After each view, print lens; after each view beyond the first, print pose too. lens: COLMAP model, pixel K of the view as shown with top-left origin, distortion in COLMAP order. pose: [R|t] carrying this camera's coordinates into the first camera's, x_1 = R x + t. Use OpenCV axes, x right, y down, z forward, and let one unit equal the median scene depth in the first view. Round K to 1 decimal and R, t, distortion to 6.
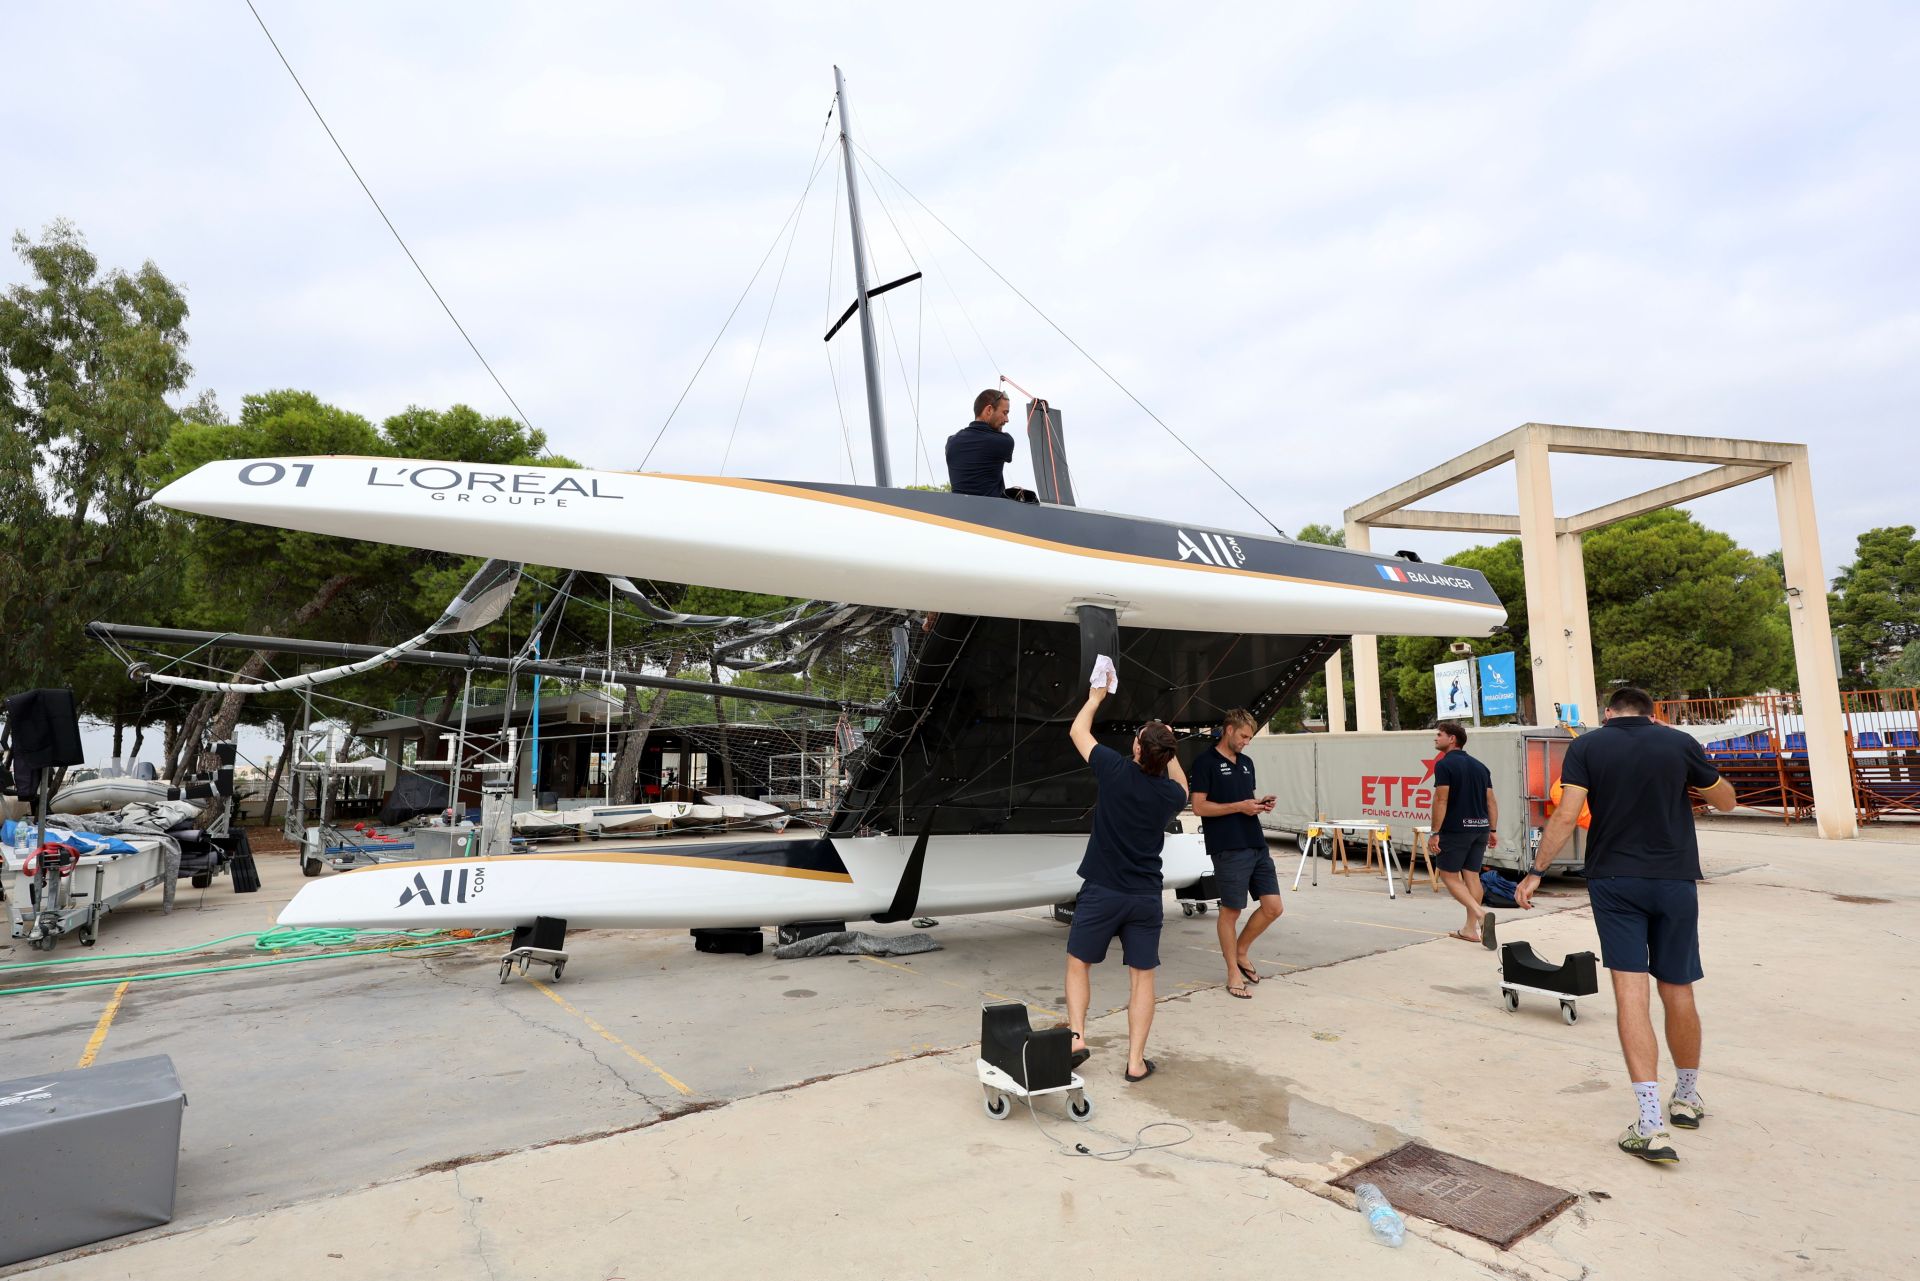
lens RADIAL K [[941.1, 0, 966.5], [0, 941.1, 645.7], [0, 0, 1]] dist [0.002003, 0.000605]
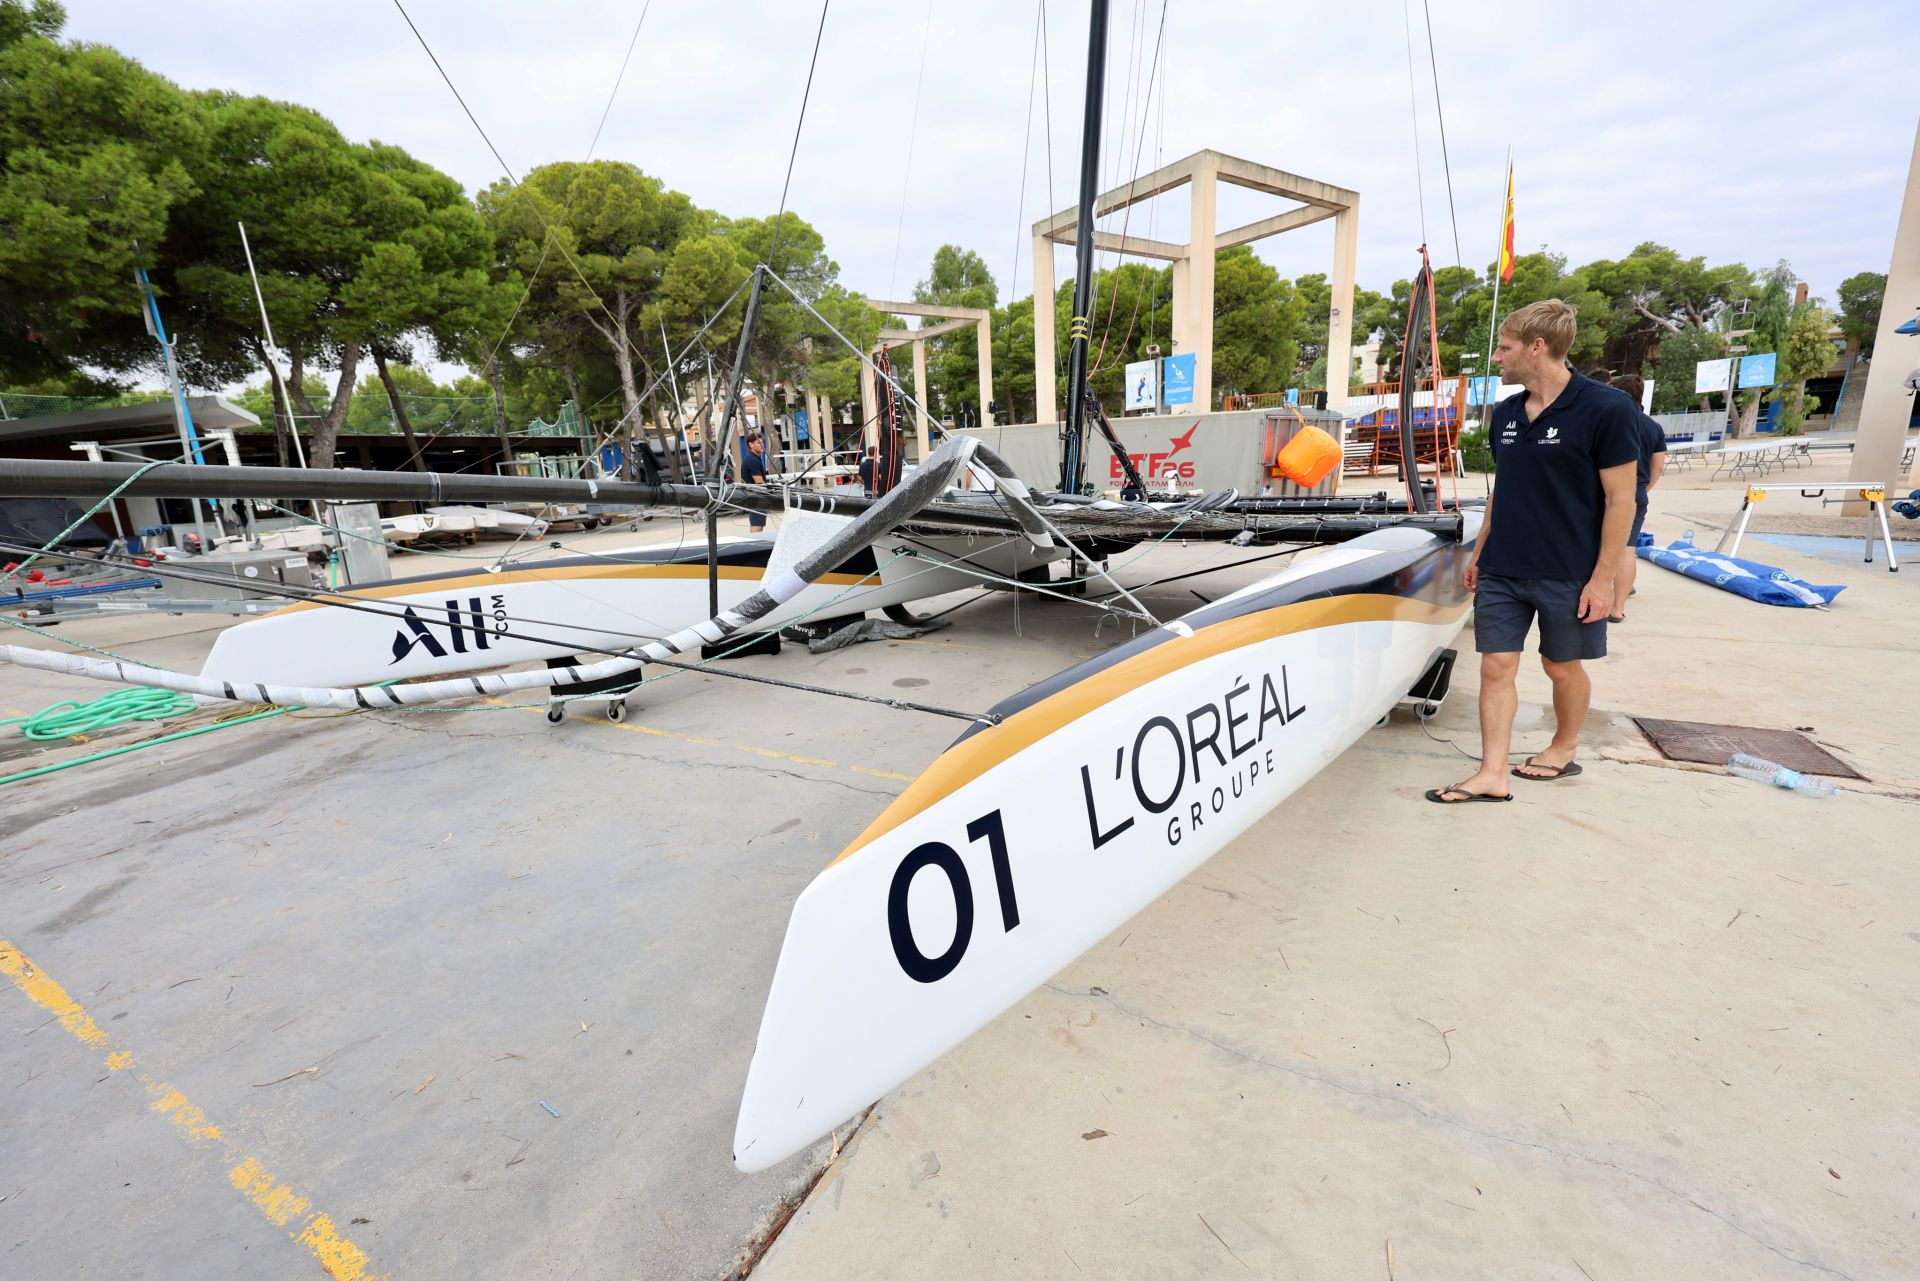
lens RADIAL K [[766.7, 0, 960.0], [0, 766.7, 640.5], [0, 0, 1]] dist [0.002207, 0.000239]
pose [[0.912301, -0.129578, 0.388480, -0.118434], [-0.012524, 0.939350, 0.342732, 0.014949], [-0.409329, -0.317540, 0.855347, 0.085523]]
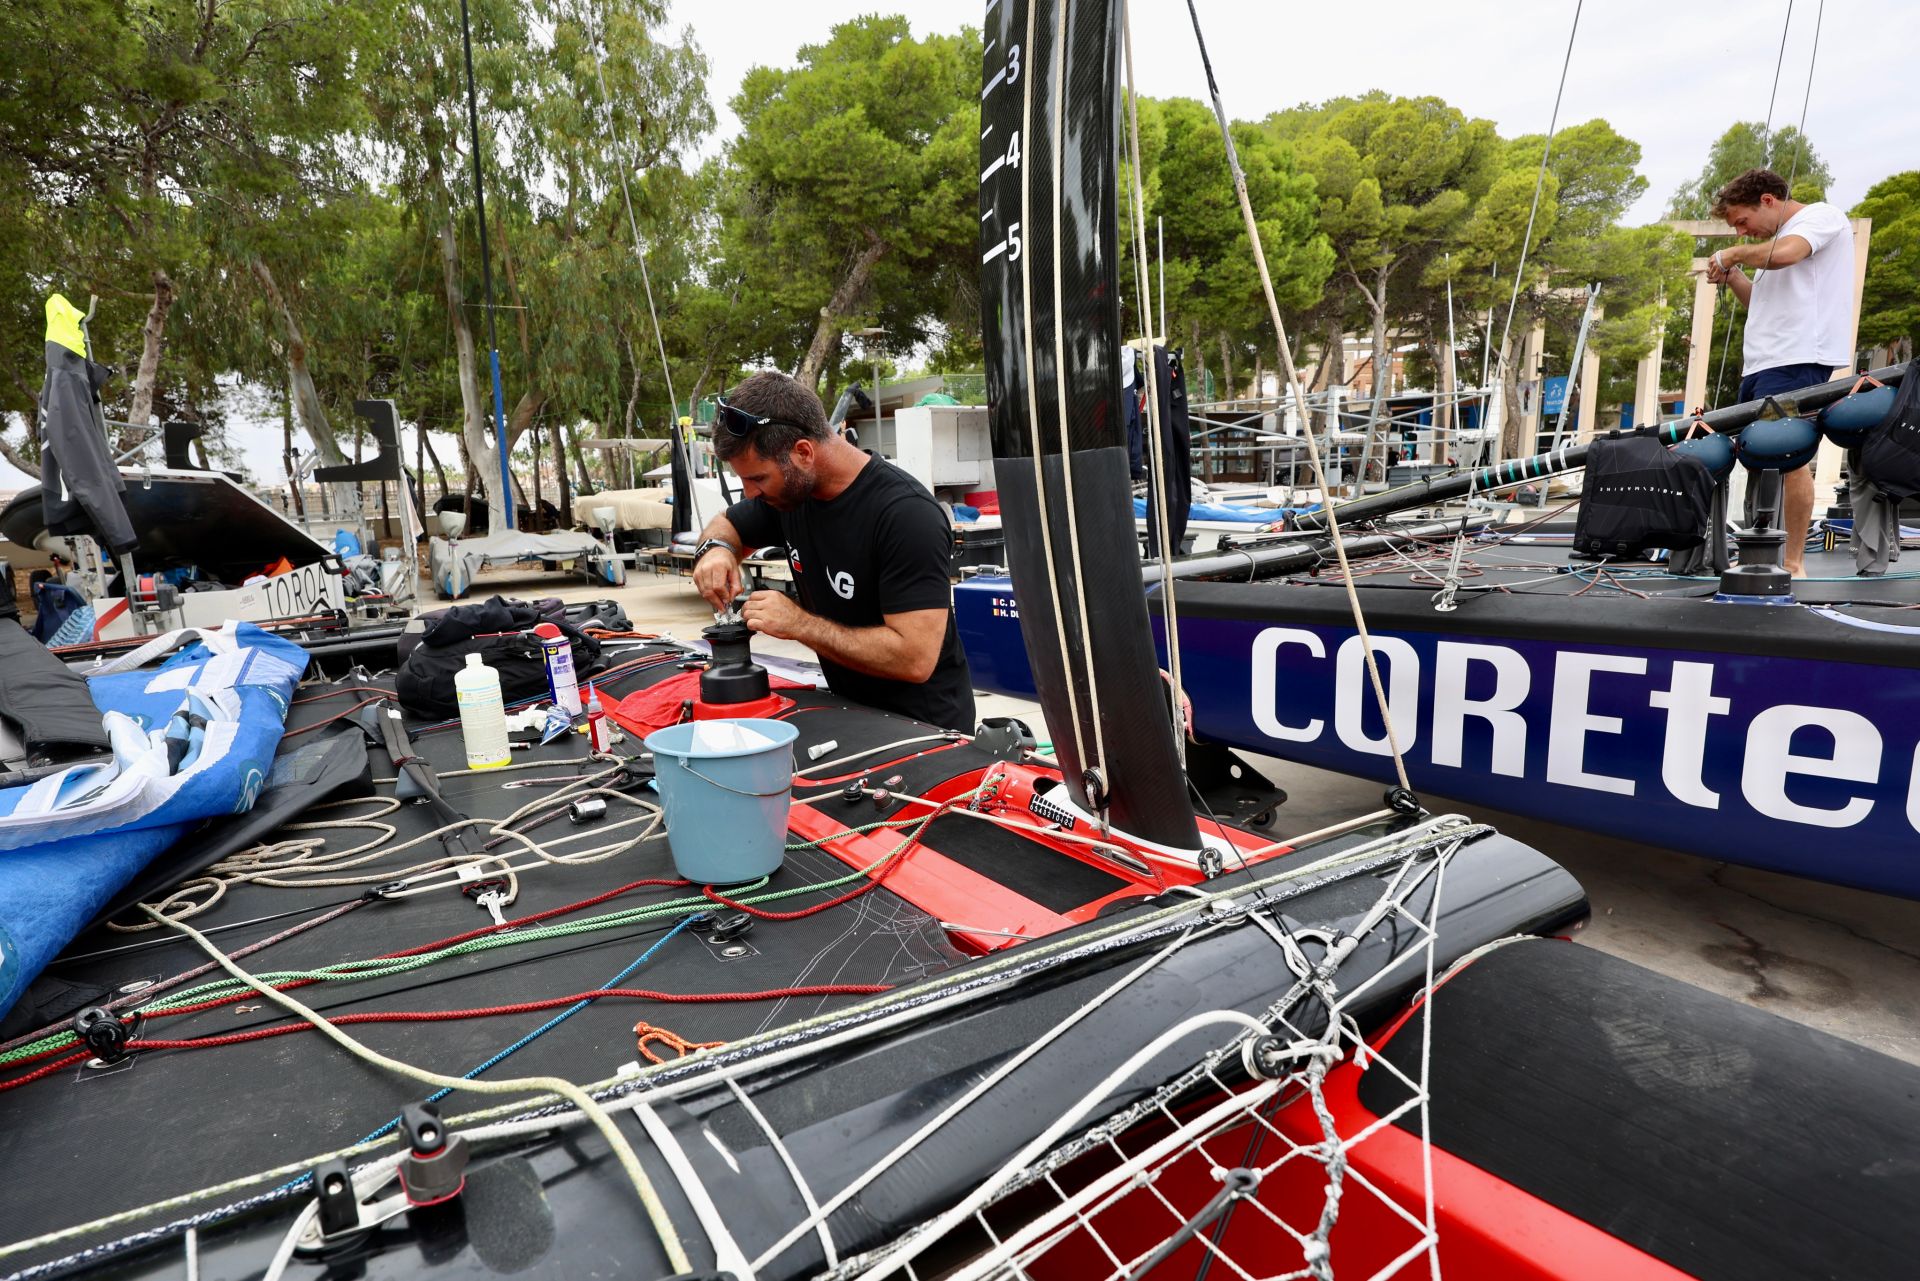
lens RADIAL K [[1044.8, 0, 934.0], [0, 1044.8, 668.6], [0, 0, 1]] dist [0.005062, 0.001888]
pose [[0.992602, -0.002730, -0.121381, -0.459127], [0.041040, 0.948445, 0.314272, -0.002538], [0.114266, -0.316929, 0.941541, -0.063074]]
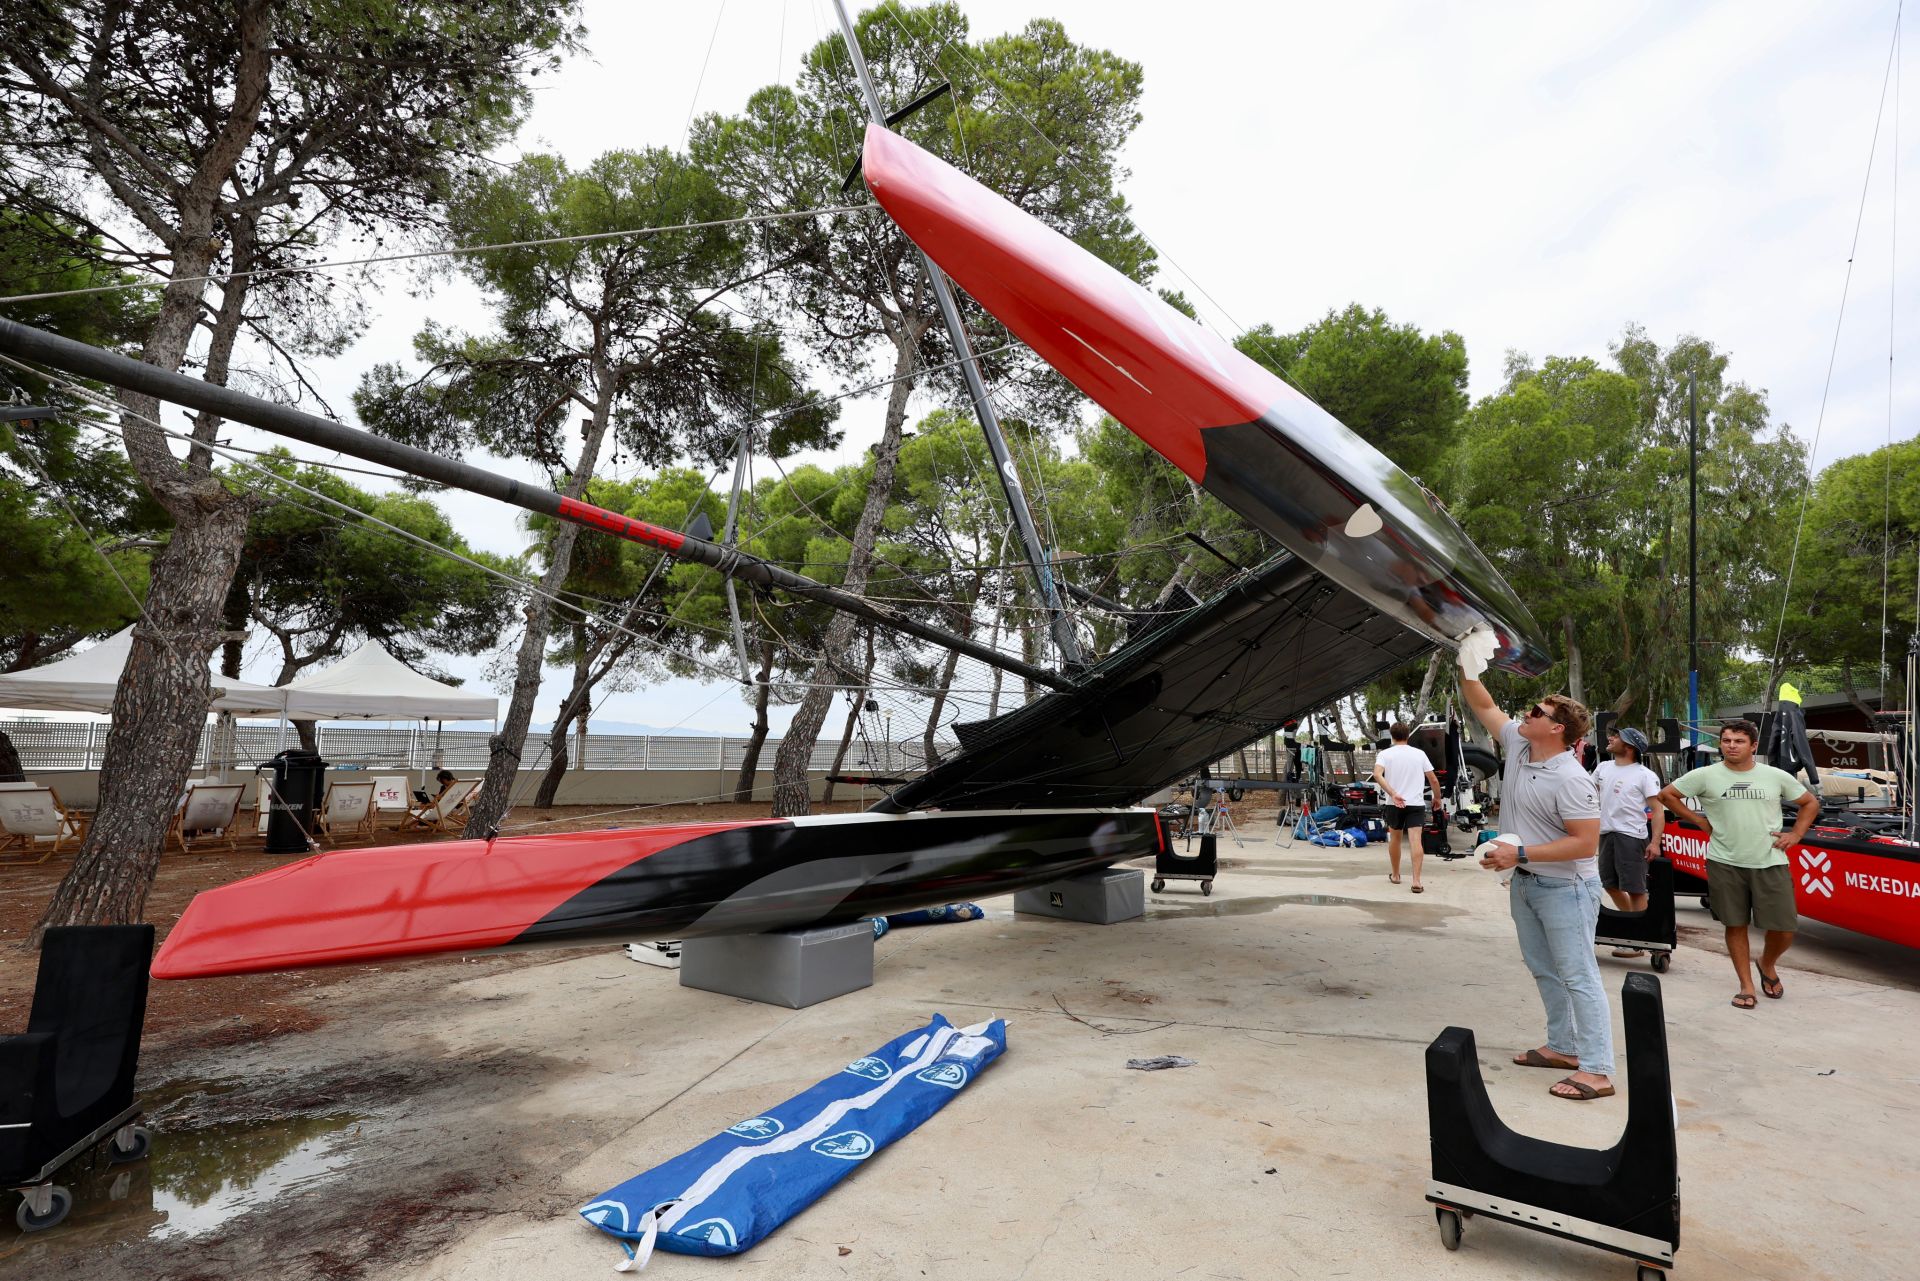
lens RADIAL K [[917.2, 0, 967.1], [0, 917.2, 640.2], [0, 0, 1]] dist [0.000183, -0.000345]
pose [[0.610425, -0.079286, -0.788096, -0.543065], [0.088813, 0.995554, -0.031366, -0.059485], [0.787079, -0.050846, 0.614753, -0.493020]]
